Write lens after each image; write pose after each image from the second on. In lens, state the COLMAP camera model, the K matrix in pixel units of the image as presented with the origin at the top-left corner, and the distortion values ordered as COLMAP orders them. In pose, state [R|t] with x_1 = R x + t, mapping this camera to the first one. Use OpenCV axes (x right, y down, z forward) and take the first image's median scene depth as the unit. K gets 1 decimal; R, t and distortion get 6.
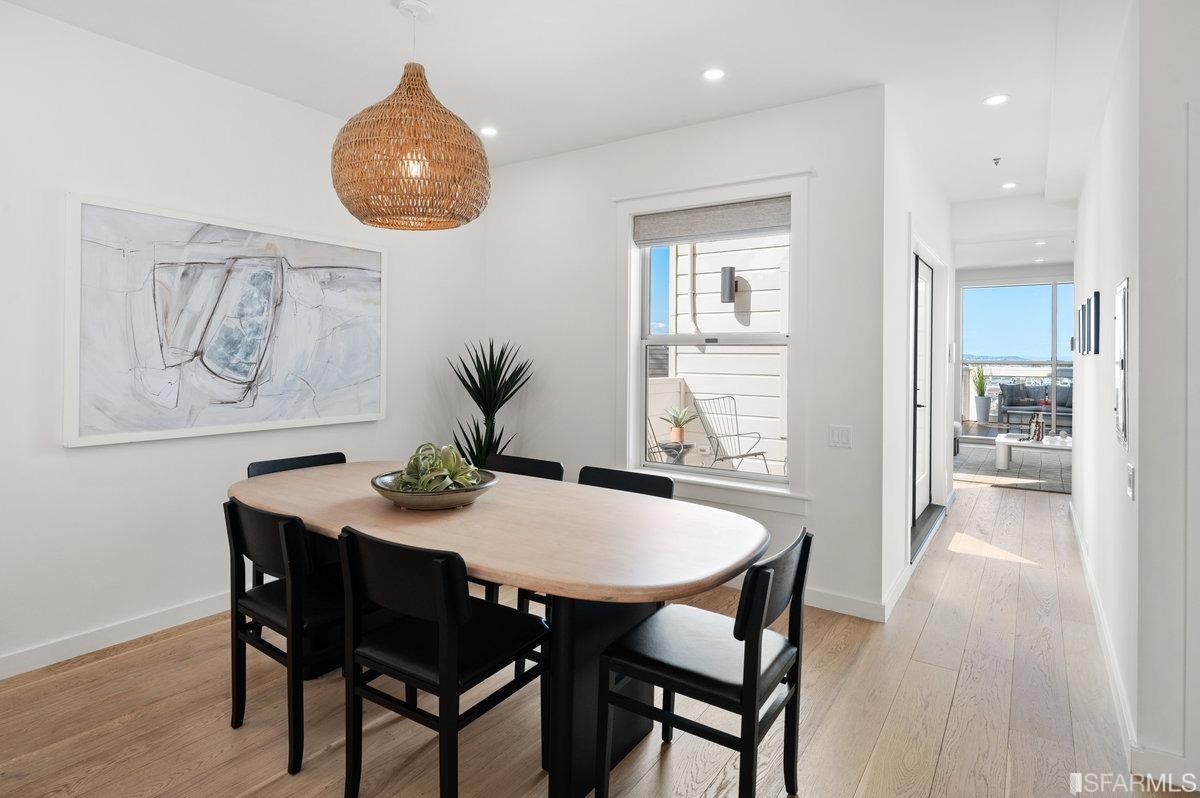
lens RADIAL K [[632.6, 0, 599.0], [0, 632.6, 360.1], [0, 0, 1]] dist [0.001507, 0.002124]
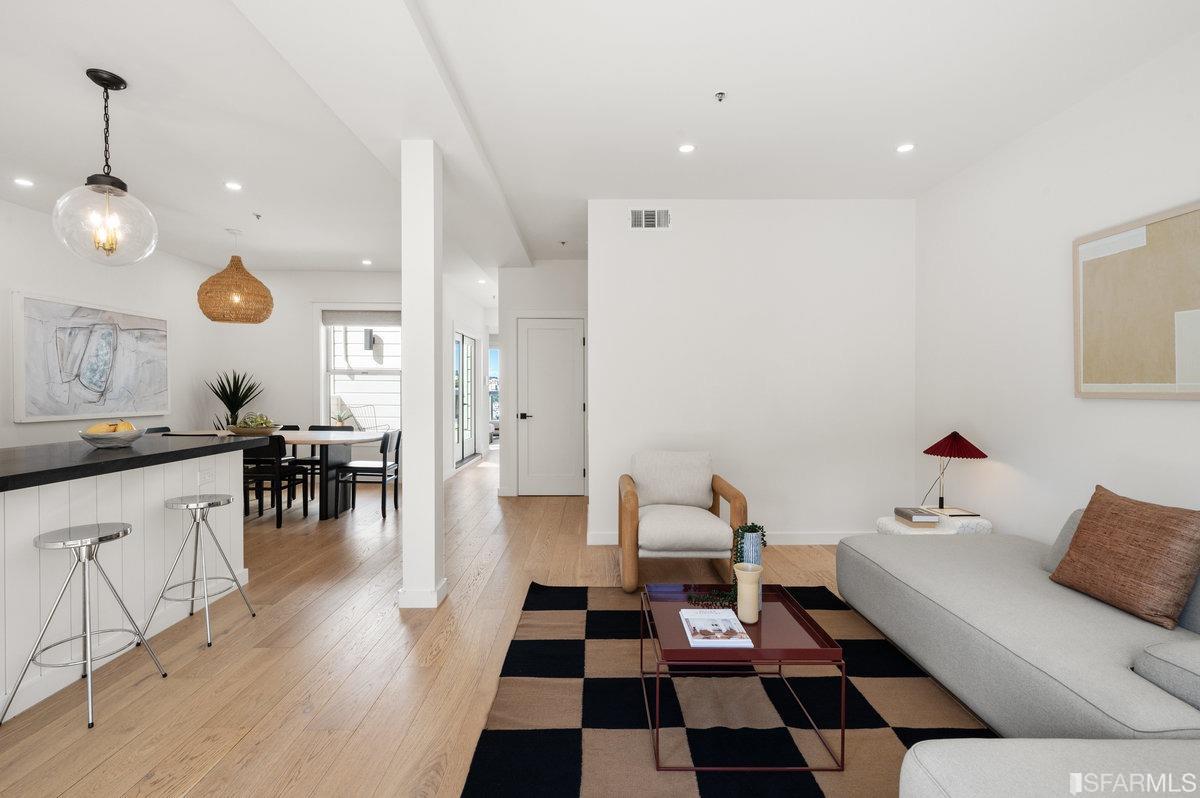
lens RADIAL K [[551.9, 0, 604.1], [0, 551.9, 394.9], [0, 0, 1]] dist [-0.007210, 0.001327]
pose [[0.815620, -0.007383, 0.578540, -0.283414], [0.002579, 0.999955, 0.009125, 0.033866], [-0.578582, -0.005951, 0.815603, -1.173391]]
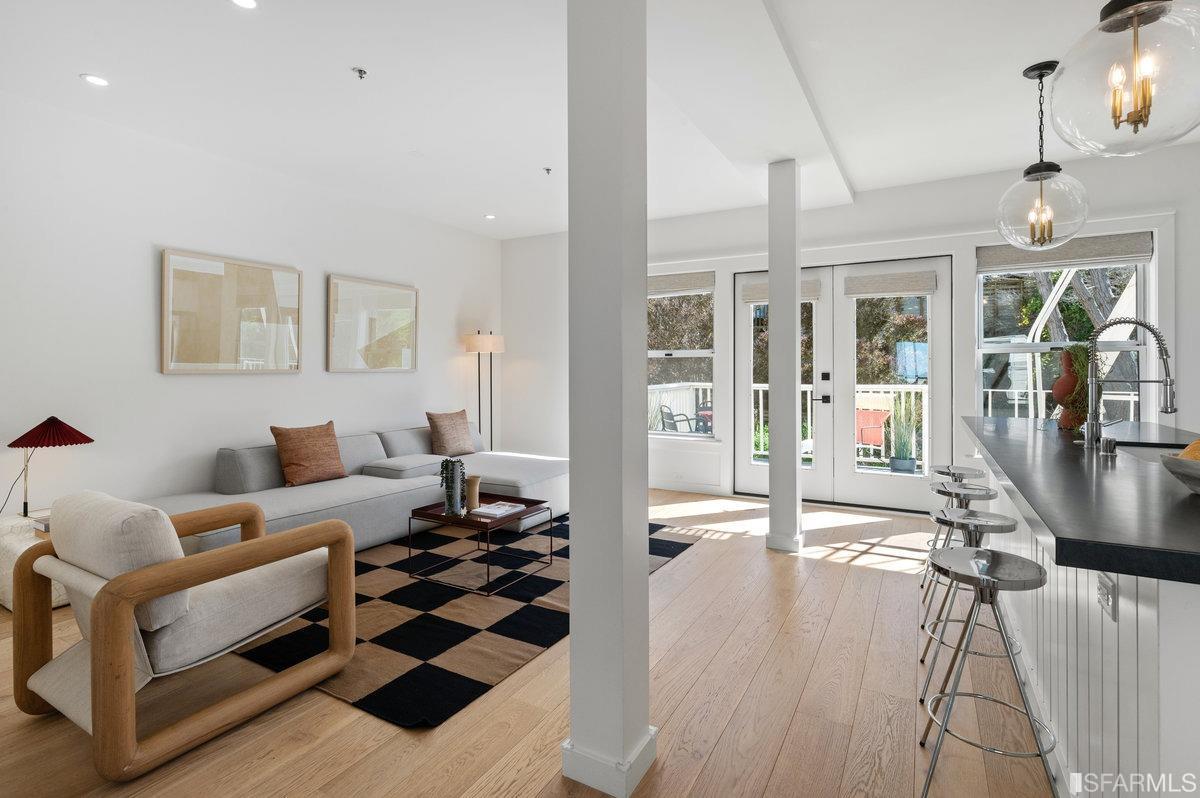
lens RADIAL K [[585.3, 0, 589.6], [0, 585.3, 372.2], [0, 0, 1]] dist [-0.006423, 0.002462]
pose [[-0.997345, -0.001349, -0.072810, 0.052744], [-0.002398, 0.999895, 0.014324, 0.027956], [0.072783, 0.014460, -0.997243, 0.245796]]
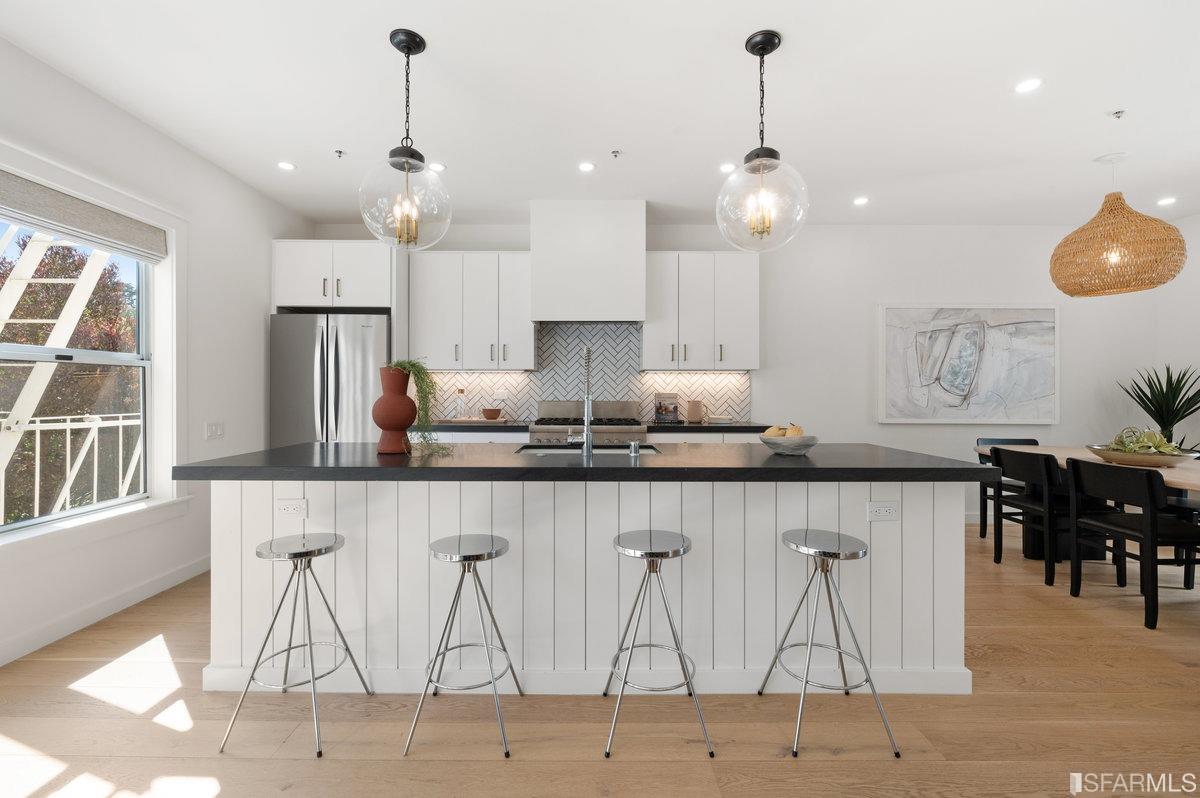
lens RADIAL K [[514.1, 0, 575.0], [0, 514.1, 391.9], [0, 0, 1]] dist [-0.005157, 0.001103]
pose [[0.559557, -0.007309, -0.828760, 0.012941], [-0.004460, 0.999920, -0.011830, 0.046524], [0.828780, 0.010316, 0.559479, -0.671348]]
